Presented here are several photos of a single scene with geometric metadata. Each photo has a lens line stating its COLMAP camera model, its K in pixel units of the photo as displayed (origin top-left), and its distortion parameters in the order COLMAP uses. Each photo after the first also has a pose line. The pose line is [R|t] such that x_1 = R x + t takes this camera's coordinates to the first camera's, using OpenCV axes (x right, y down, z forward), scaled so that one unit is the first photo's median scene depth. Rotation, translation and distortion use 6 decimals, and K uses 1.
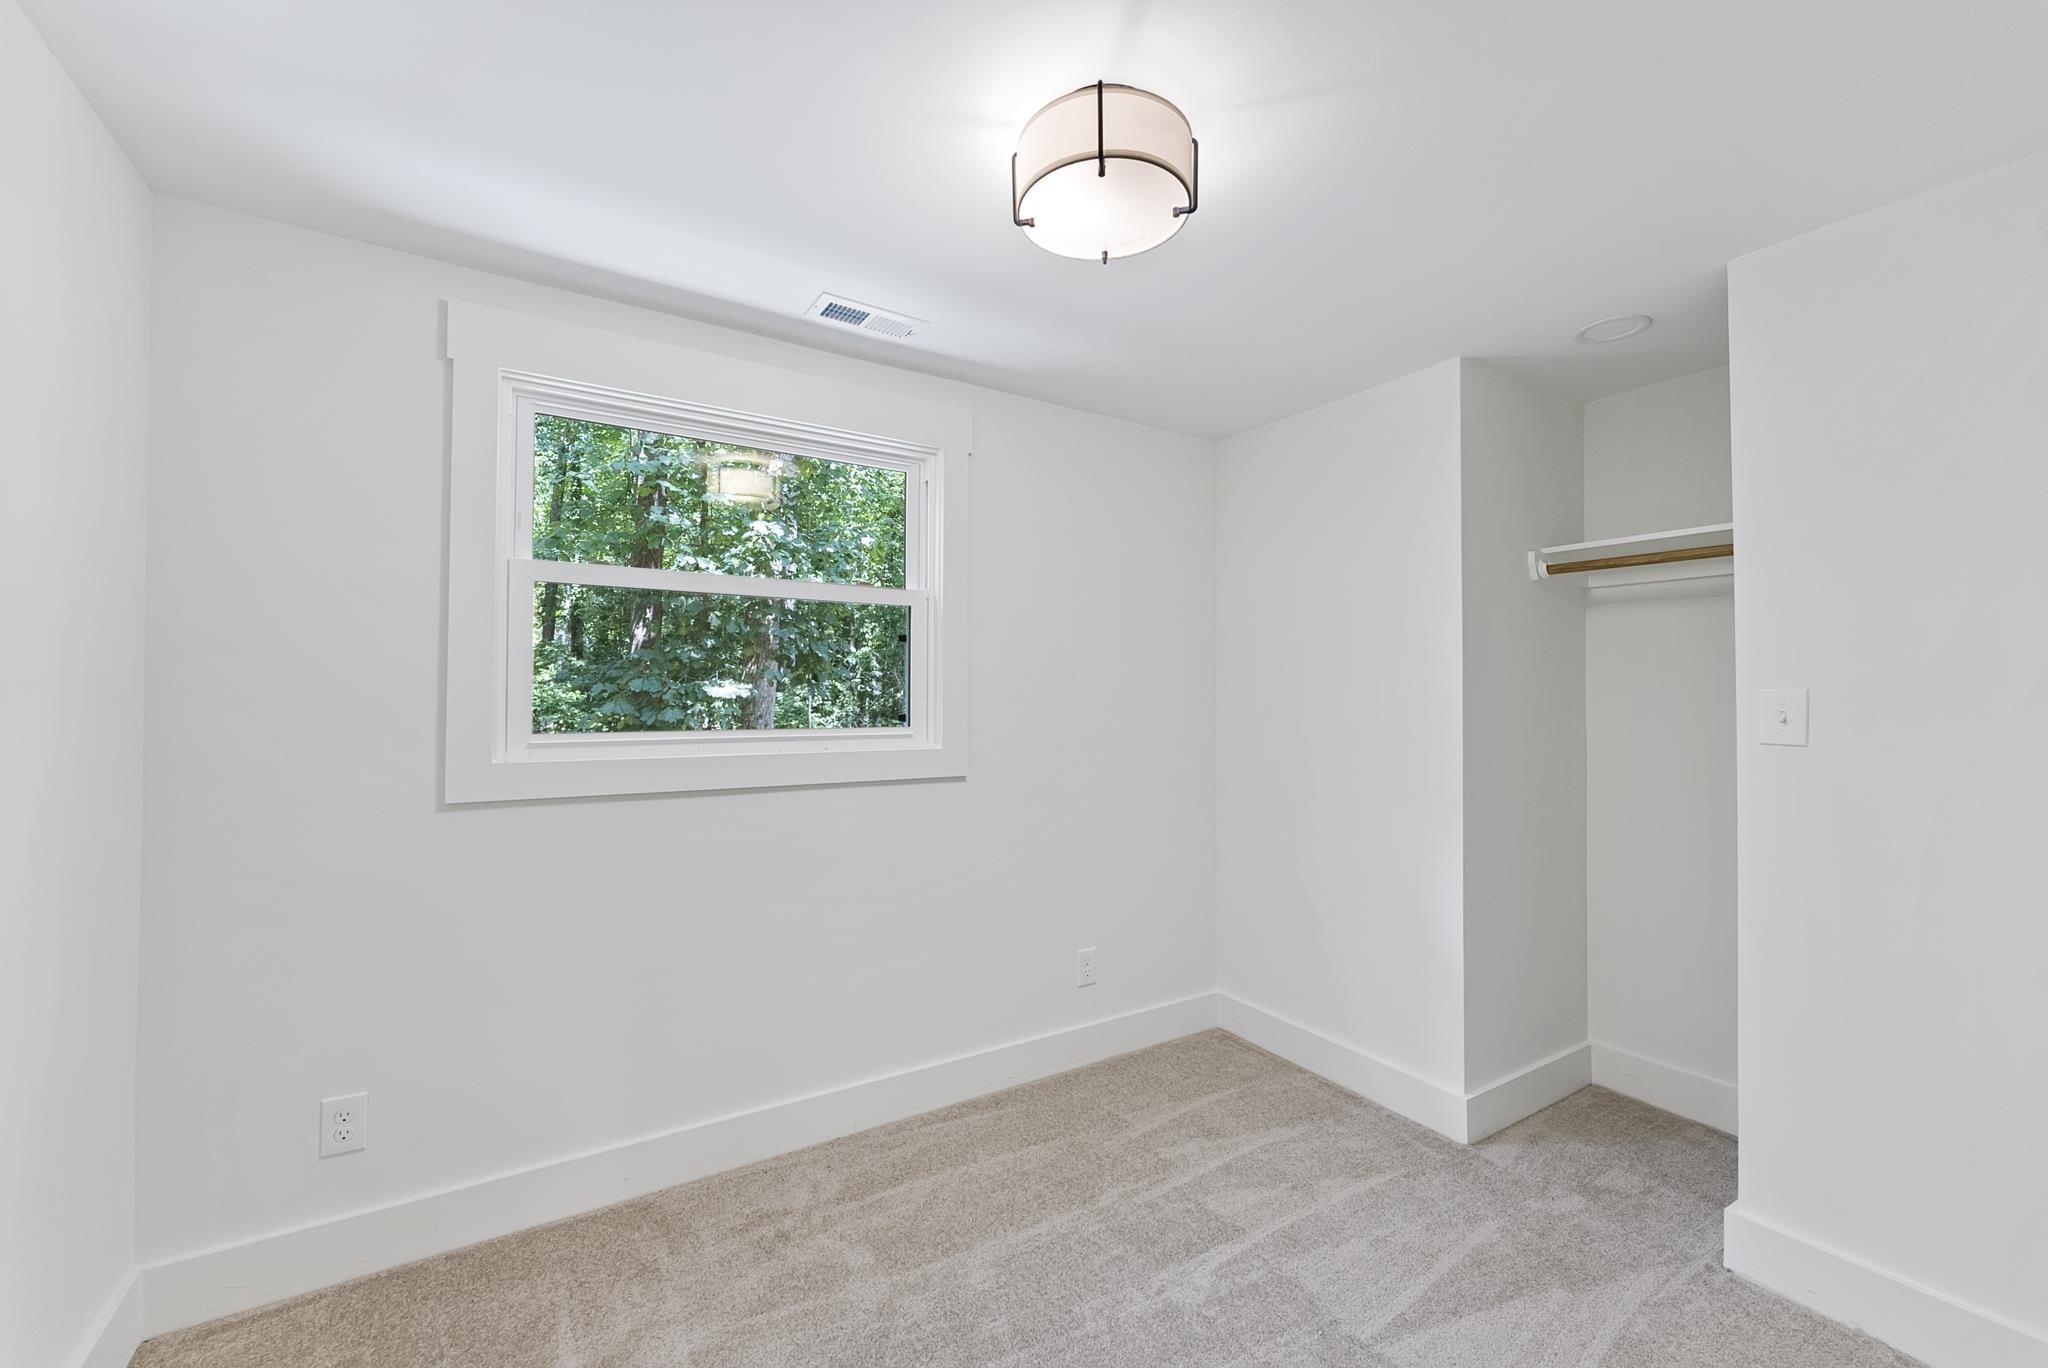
lens RADIAL K [[836.2, 0, 1023.0], [0, 836.2, 690.1], [0, 0, 1]] dist [-0.003519, -0.000511]
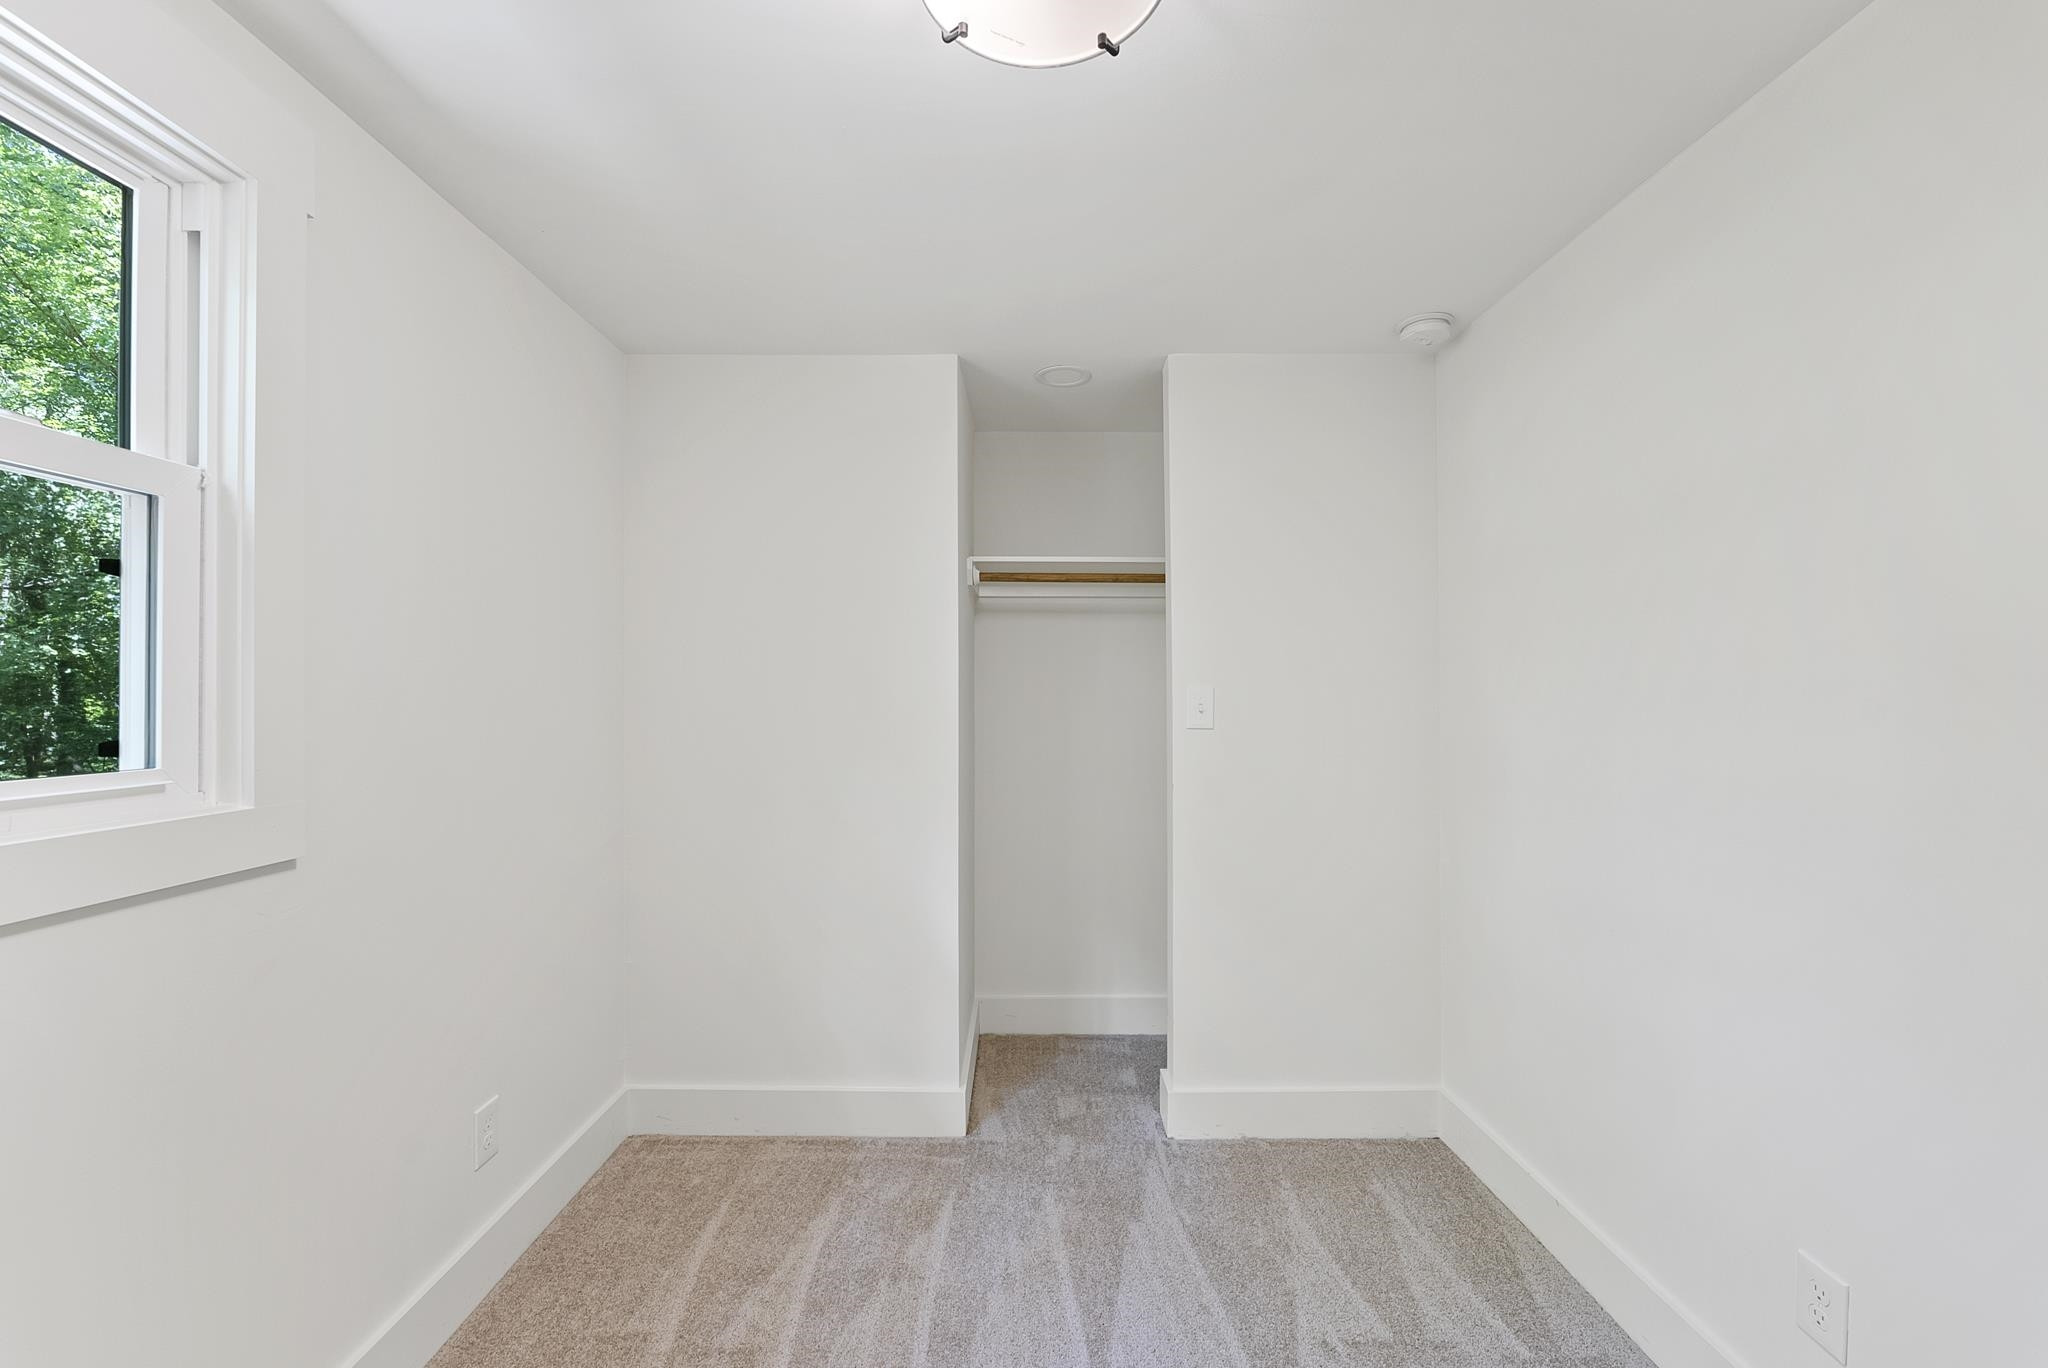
lens RADIAL K [[836.2, 0, 1023.0], [0, 836.2, 690.1], [0, 0, 1]] dist [-0.003519, -0.000511]
pose [[0.527699, -0.002752, 0.849427, -0.300982], [-0.001442, 0.999990, 0.004136, -0.000869], [-0.849430, -0.003408, 0.527690, 0.421360]]
